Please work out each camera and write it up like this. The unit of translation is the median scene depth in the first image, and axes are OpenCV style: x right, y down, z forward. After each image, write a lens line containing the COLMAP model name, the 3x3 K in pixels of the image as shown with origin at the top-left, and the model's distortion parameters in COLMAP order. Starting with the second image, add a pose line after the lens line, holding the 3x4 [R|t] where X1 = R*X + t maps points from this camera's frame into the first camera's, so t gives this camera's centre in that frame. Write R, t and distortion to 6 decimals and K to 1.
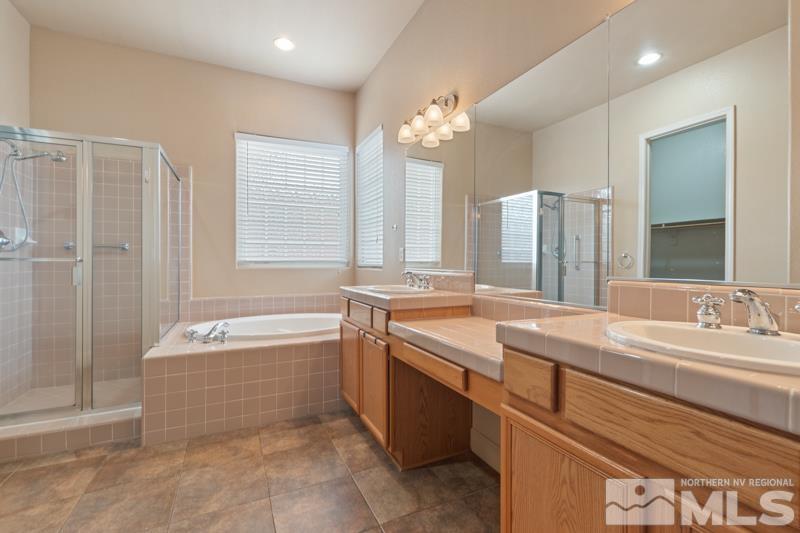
lens RADIAL K [[356.6, 0, 406.9], [0, 356.6, 267.4], [0, 0, 1]] dist [0.002825, -0.000325]
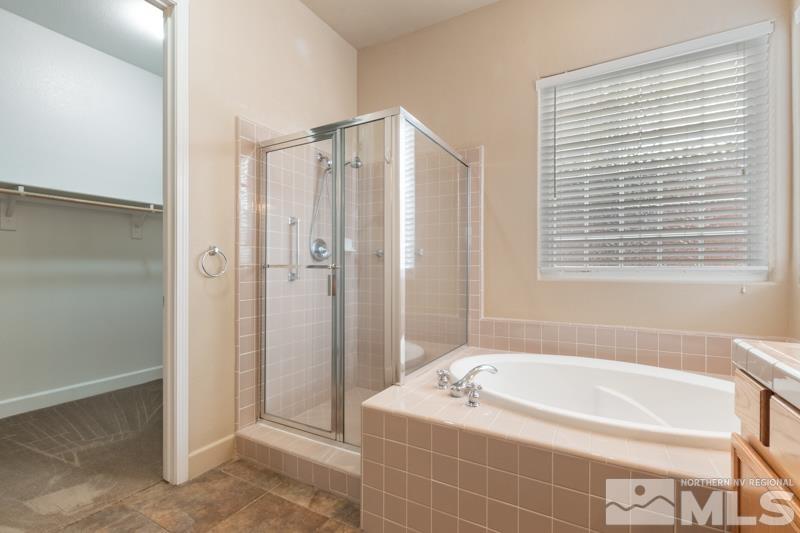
lens RADIAL K [[356.6, 0, 406.9], [0, 356.6, 267.4], [0, 0, 1]] dist [0.002825, -0.000325]
pose [[0.568385, -0.002350, -0.822759, -0.065401], [-0.014084, 0.999822, -0.012585, -0.008427], [0.822642, 0.018740, 0.568251, 0.439377]]
